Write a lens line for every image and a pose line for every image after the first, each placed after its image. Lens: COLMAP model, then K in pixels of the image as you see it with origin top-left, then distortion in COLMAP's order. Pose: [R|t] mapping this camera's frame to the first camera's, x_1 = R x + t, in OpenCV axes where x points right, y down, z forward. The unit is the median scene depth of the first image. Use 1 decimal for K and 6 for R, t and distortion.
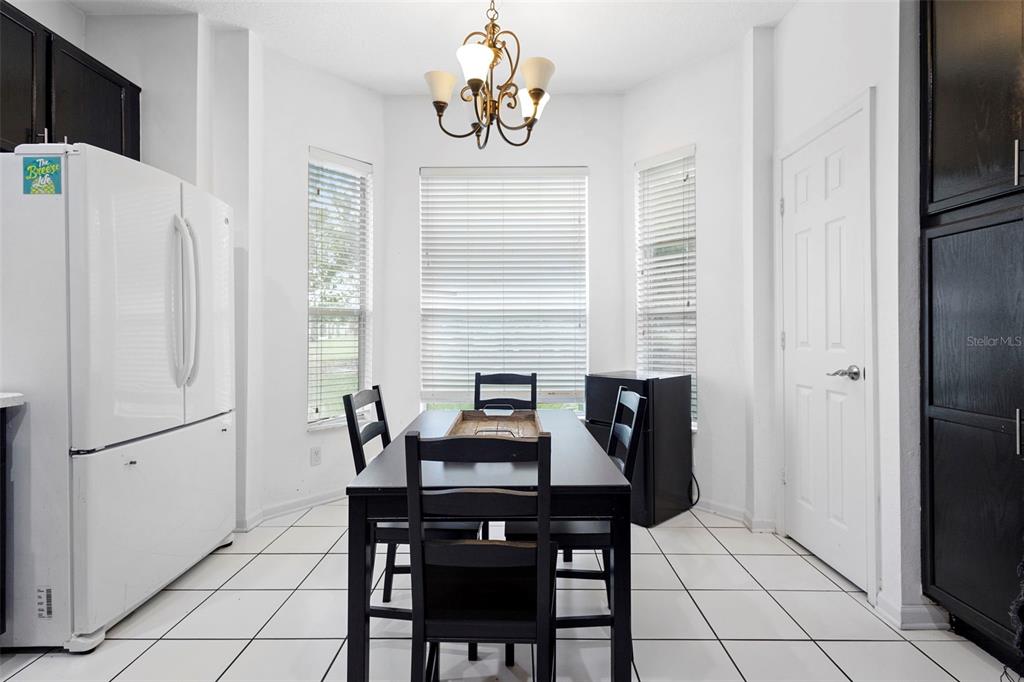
lens RADIAL K [[482.2, 0, 515.0], [0, 482.2, 336.8], [0, 0, 1]] dist [0.004120, 0.000161]
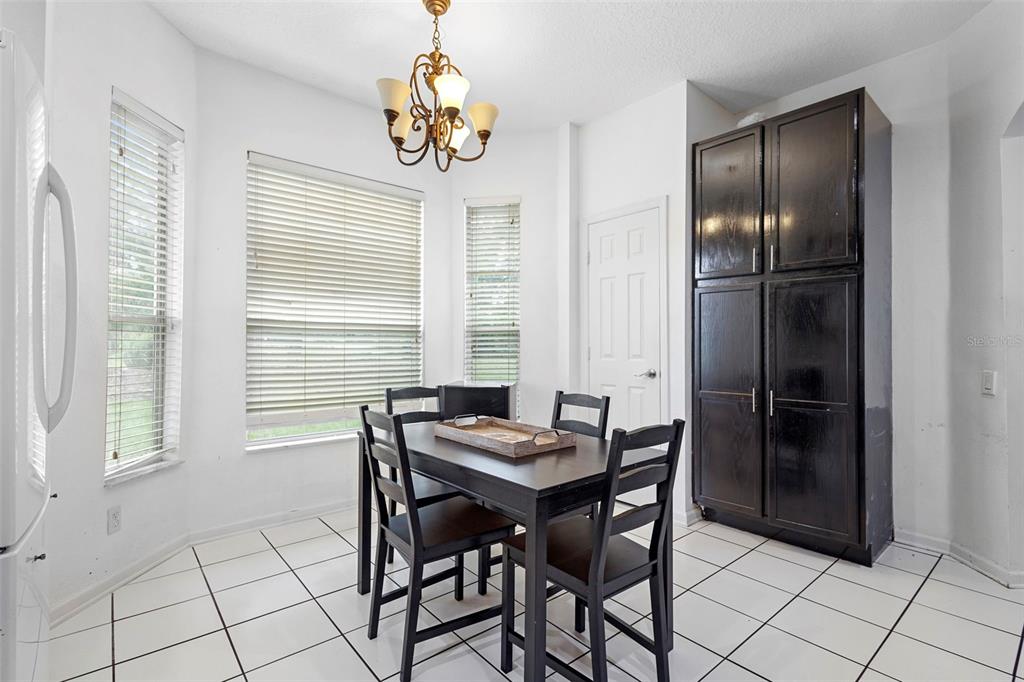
lens RADIAL K [[471.6, 0, 509.5], [0, 471.6, 348.1], [0, 0, 1]] dist [0.004437, -0.000173]
pose [[0.767607, 0.000231, 0.640920, -0.497443], [0.002845, 0.999989, -0.003767, -0.003108], [-0.640914, 0.004715, 0.767598, 0.100798]]
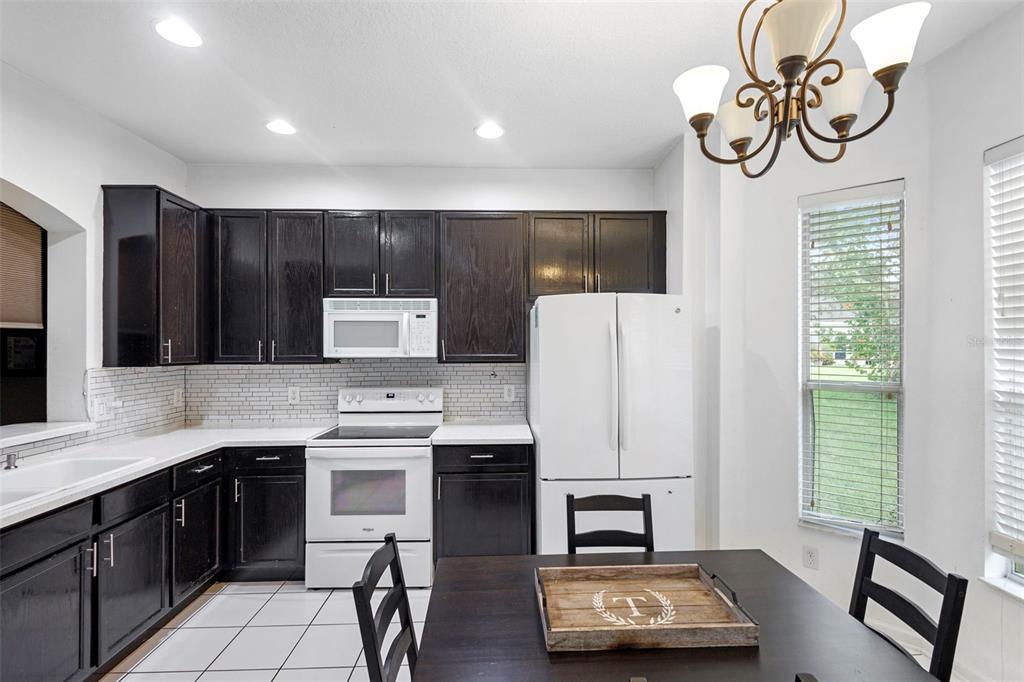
lens RADIAL K [[471.6, 0, 509.5], [0, 471.6, 348.1], [0, 0, 1]] dist [0.004437, -0.000173]
pose [[0.027564, 0.004272, -0.999611, 0.483367], [-0.004819, 0.999980, 0.004141, -0.145383], [0.999608, 0.004703, 0.027584, 0.538783]]
